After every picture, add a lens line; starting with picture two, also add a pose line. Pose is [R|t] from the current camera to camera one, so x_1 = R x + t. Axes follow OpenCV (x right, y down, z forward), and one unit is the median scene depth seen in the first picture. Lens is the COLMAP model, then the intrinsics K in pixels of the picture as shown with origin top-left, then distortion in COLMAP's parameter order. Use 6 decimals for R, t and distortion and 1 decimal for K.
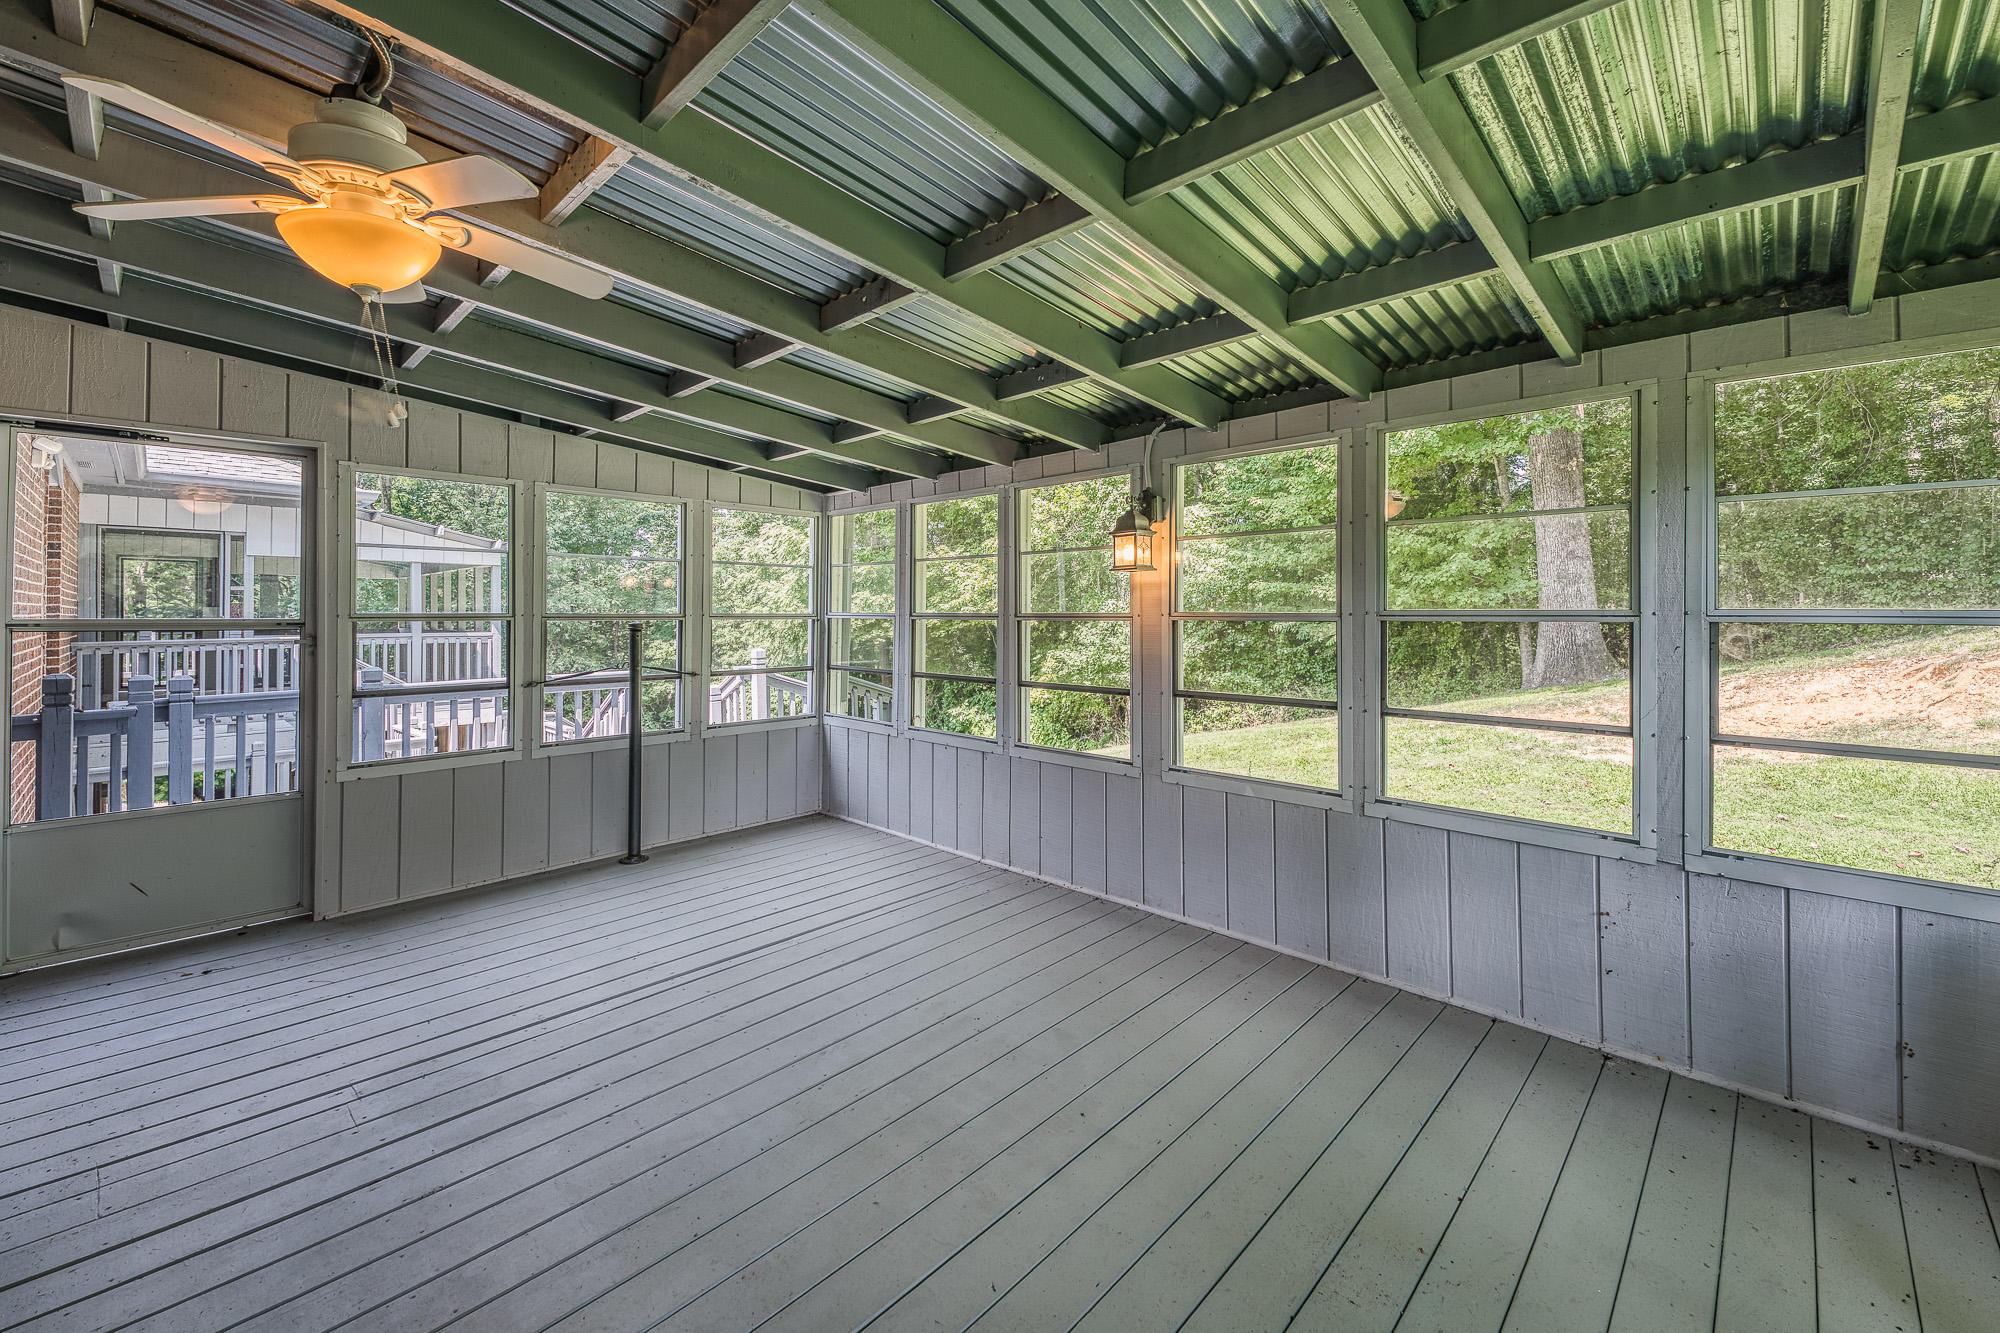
lens RADIAL K [[812.3, 0, 1000.6], [0, 812.3, 609.6], [0, 0, 1]] dist [0.035584, -0.016168]
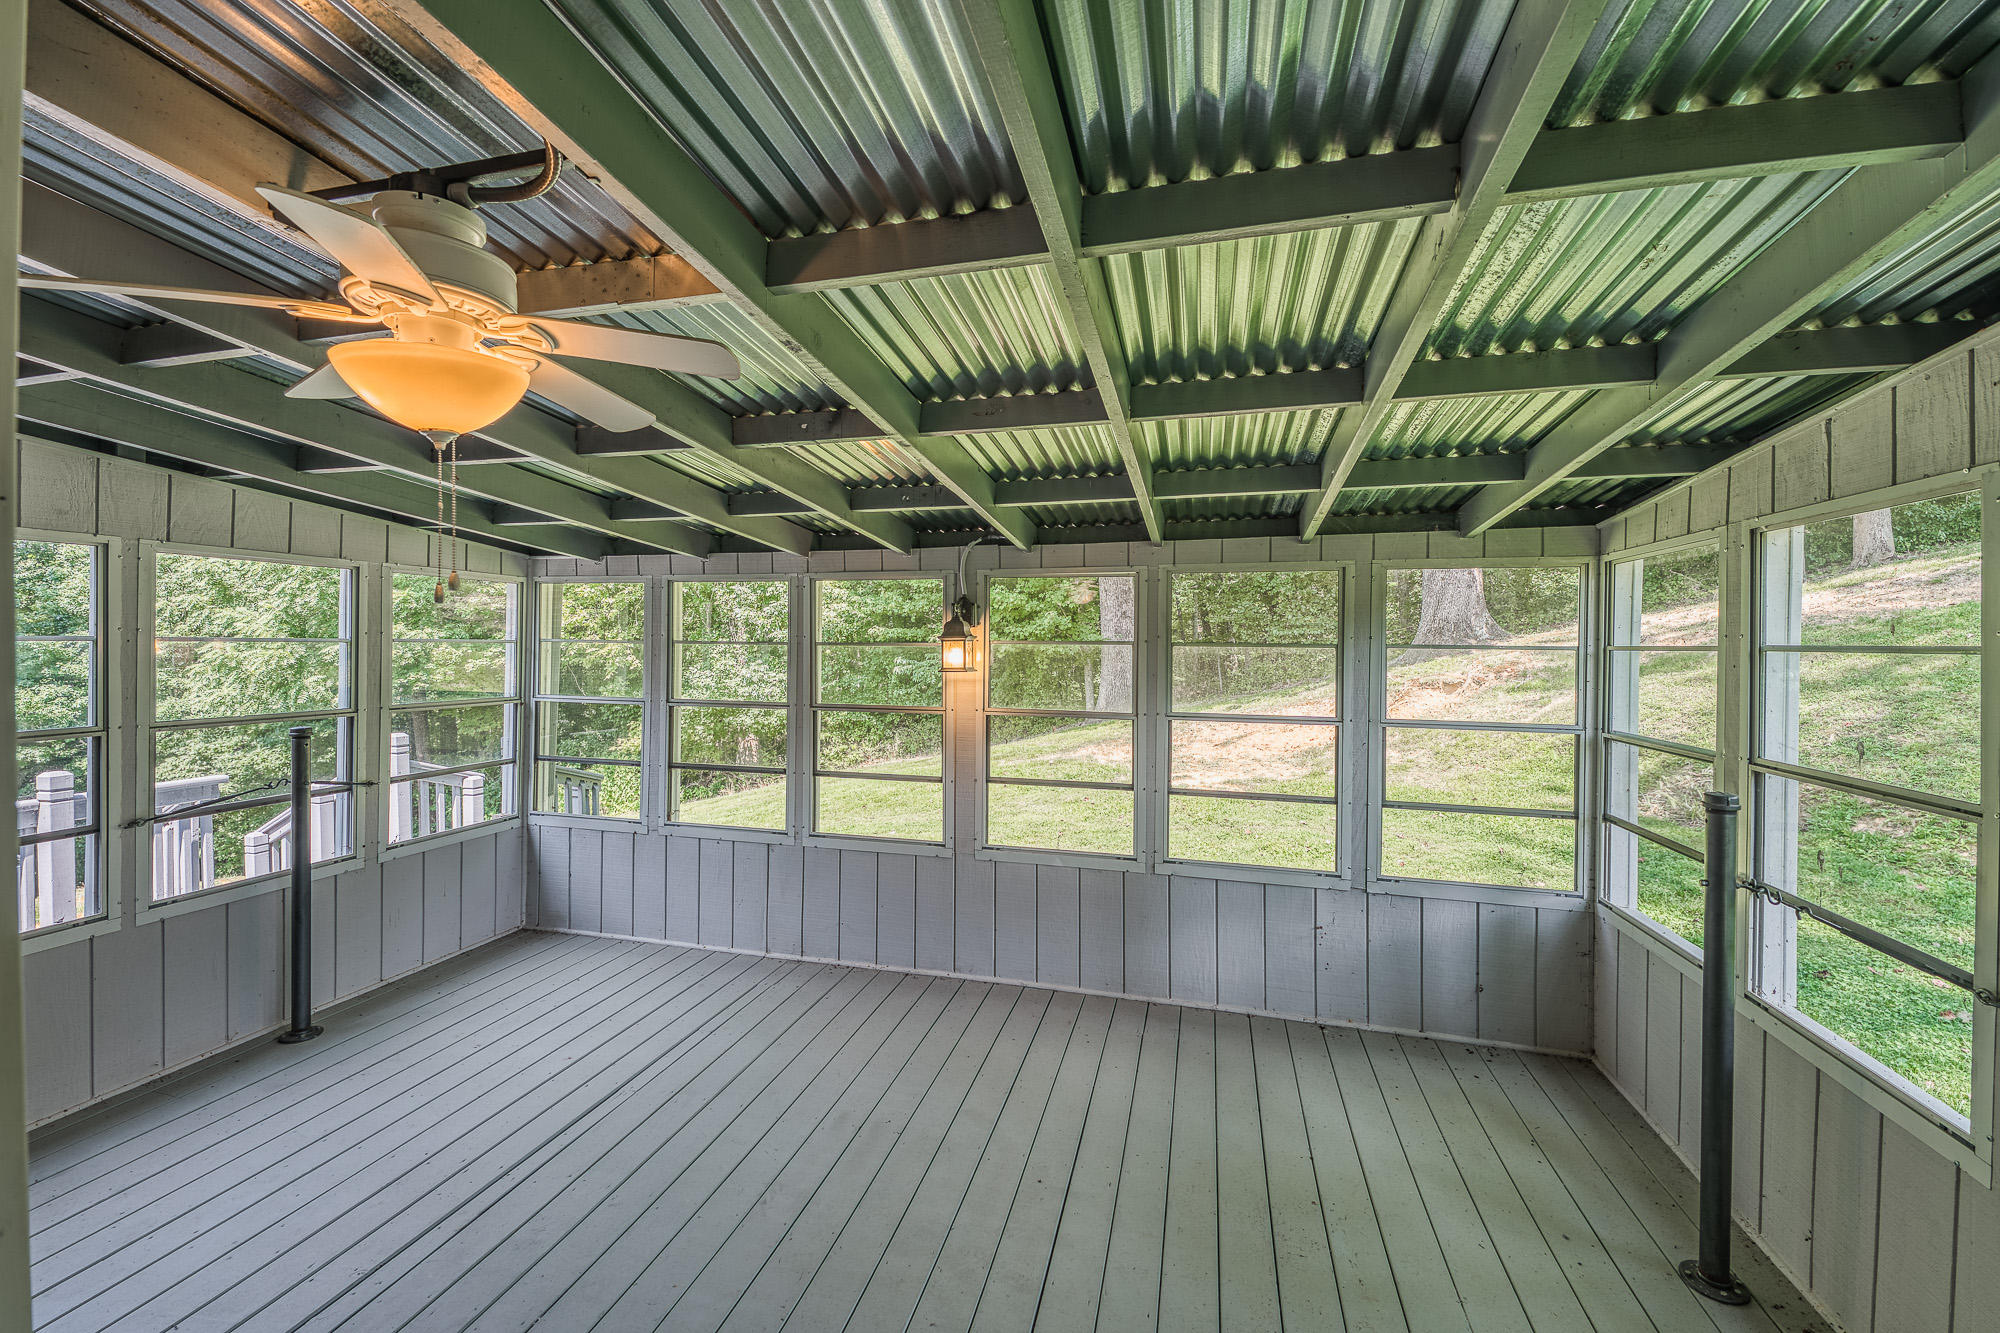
lens RADIAL K [[796.7, 0, 1013.4], [0, 796.7, 661.6], [0, 0, 1]] dist [0.035265, -0.015379]
pose [[0.879381, -0.000199, 0.476118, -0.296653], [-0.008010, 0.999852, 0.015211, -0.083078], [-0.476051, -0.017190, 0.879250, 0.021067]]
